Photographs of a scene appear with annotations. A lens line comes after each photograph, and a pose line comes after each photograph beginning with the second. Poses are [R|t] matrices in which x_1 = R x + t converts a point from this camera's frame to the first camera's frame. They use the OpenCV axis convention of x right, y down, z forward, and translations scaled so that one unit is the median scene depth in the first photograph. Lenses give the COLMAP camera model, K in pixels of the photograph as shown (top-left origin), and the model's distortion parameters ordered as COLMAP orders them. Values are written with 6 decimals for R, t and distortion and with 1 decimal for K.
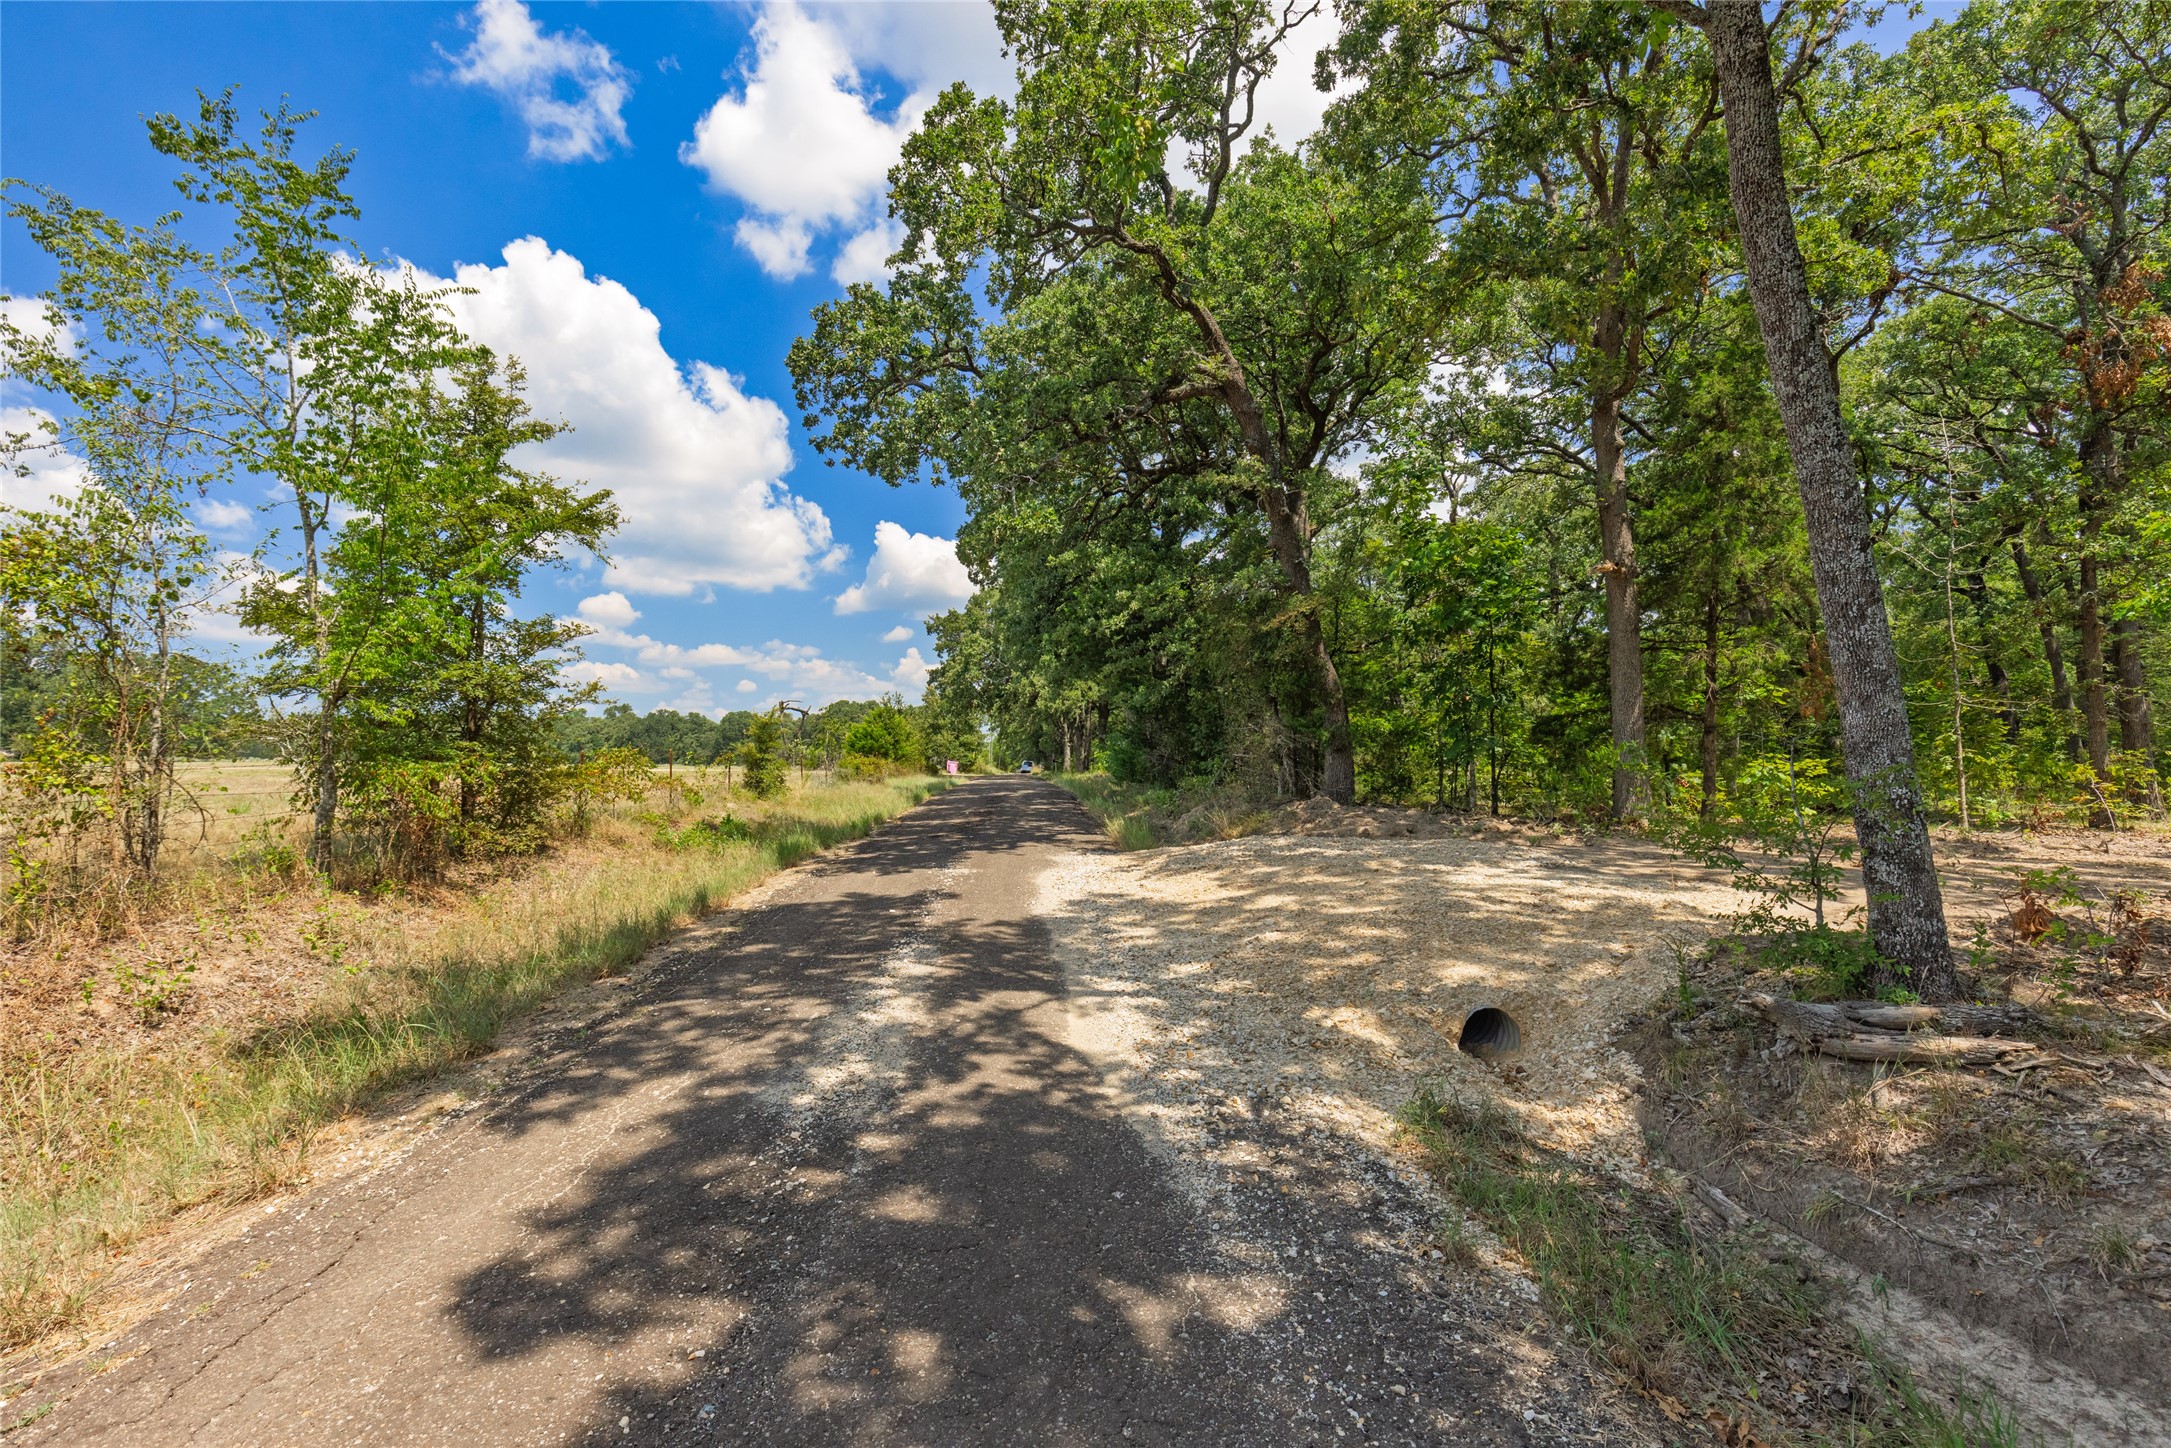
lens RADIAL K [[982.6, 0, 1083.7], [0, 982.6, 733.4], [0, 0, 1]] dist [0.000852, -0.000111]
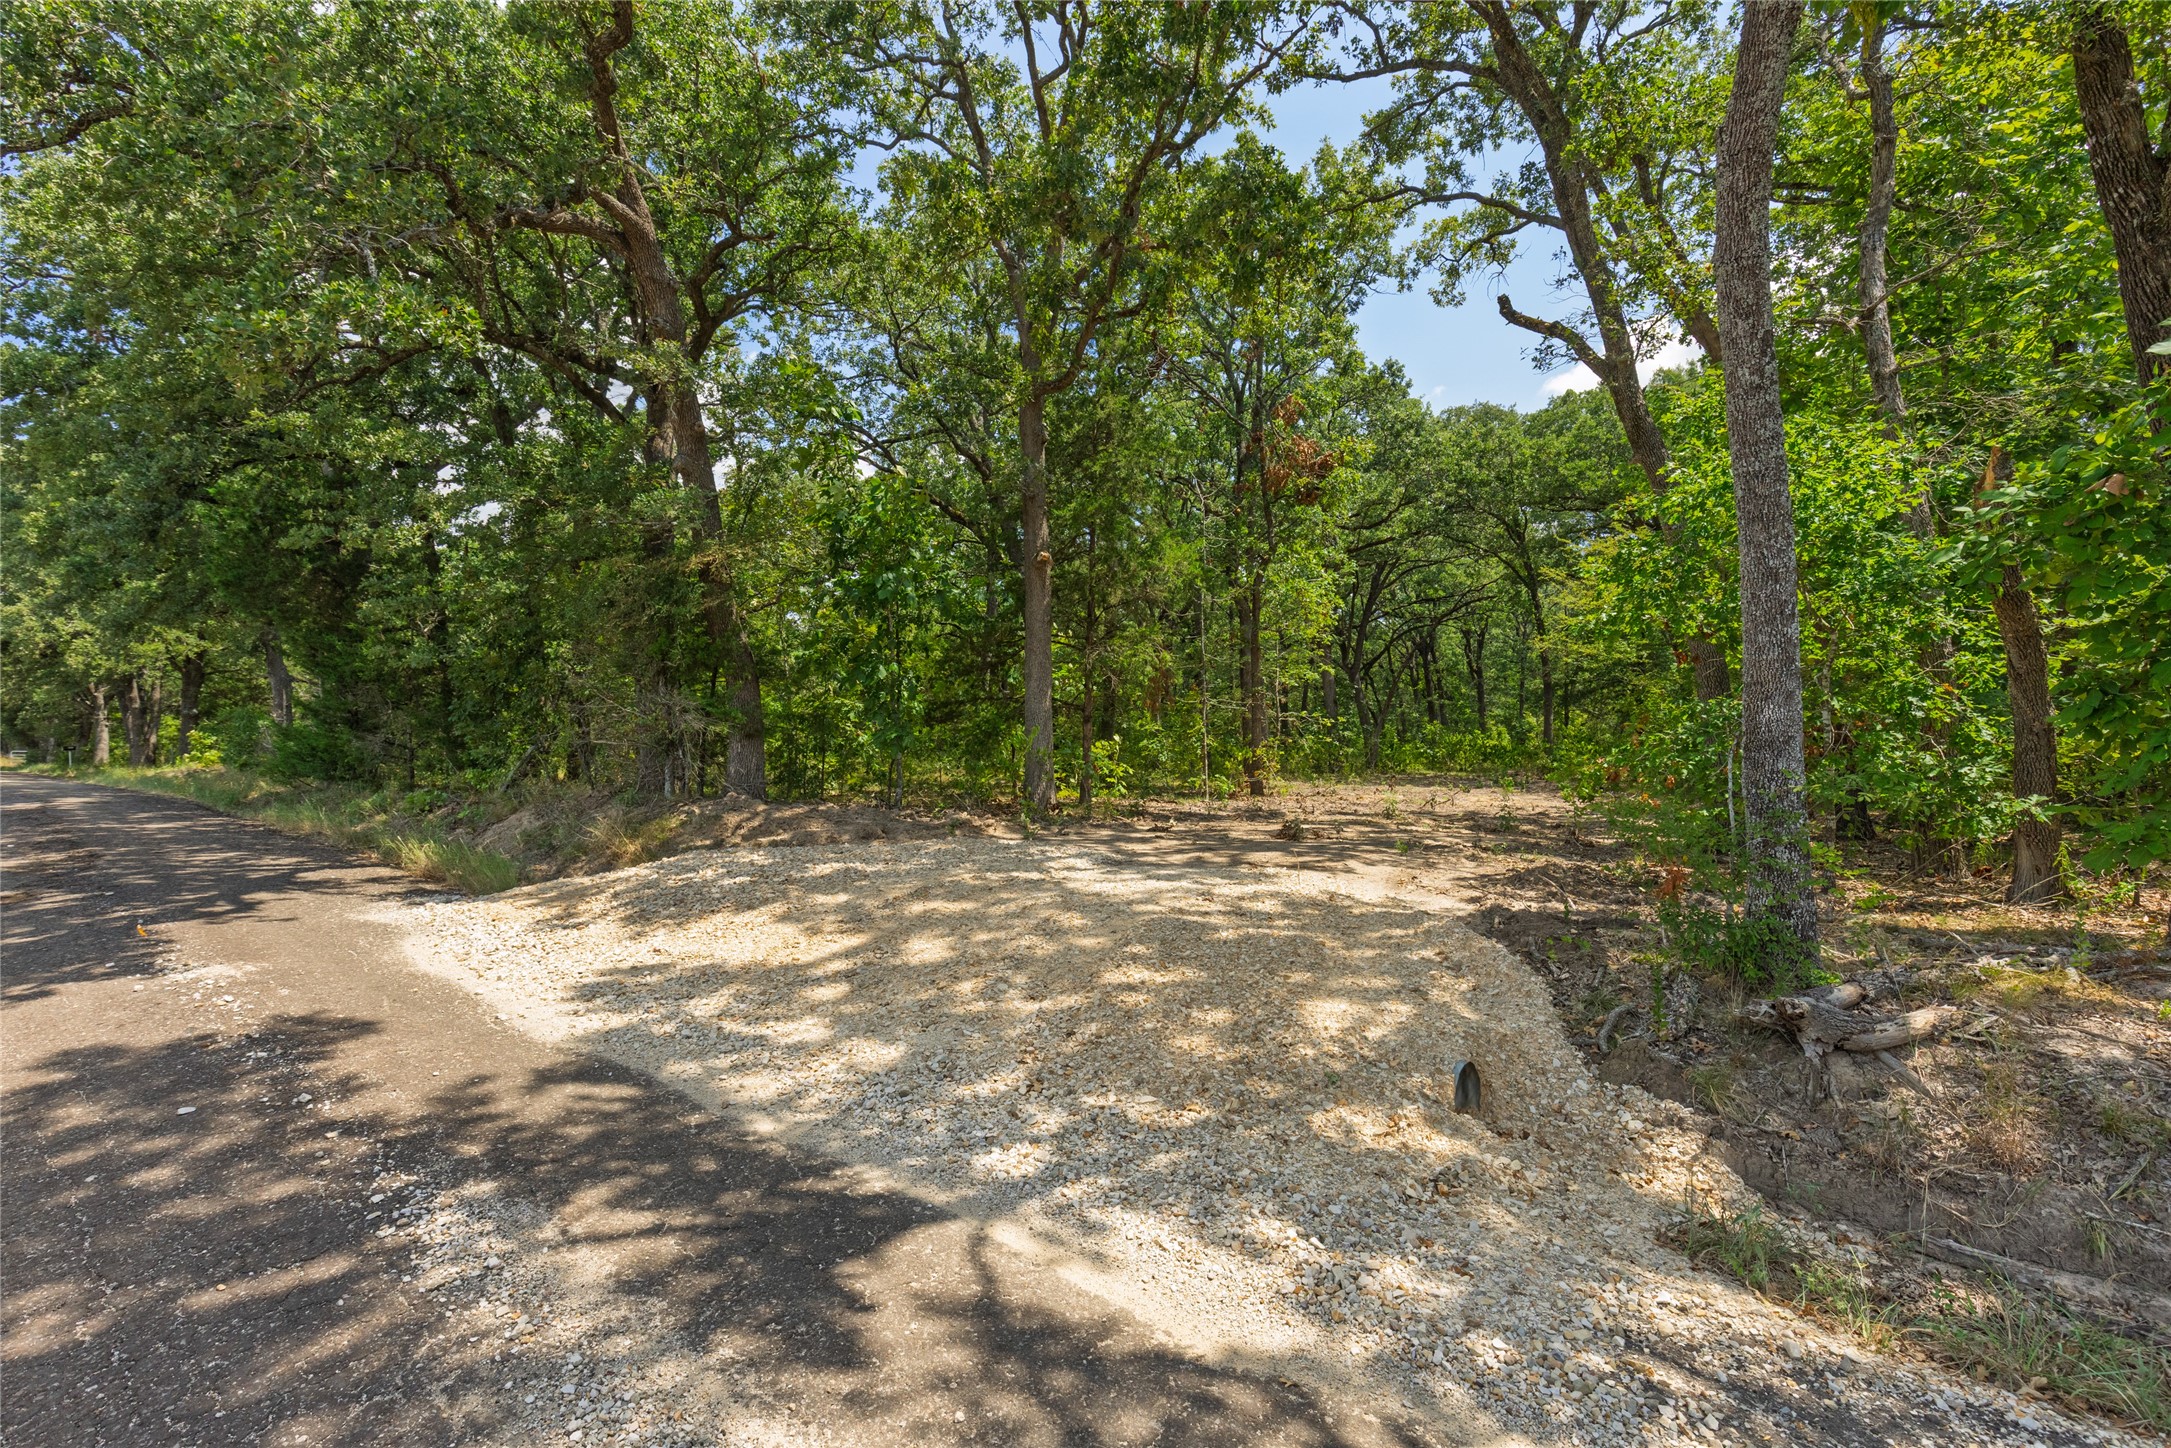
lens RADIAL K [[1066.7, 0, 1085.5], [0, 1066.7, 724.0], [0, 0, 1]] dist [-0.000530, -0.000246]
pose [[0.741732, -0.002971, 0.670690, -0.194844], [-0.005392, 0.999931, 0.010392, 0.004986], [-0.670675, -0.011325, 0.741665, 0.320988]]
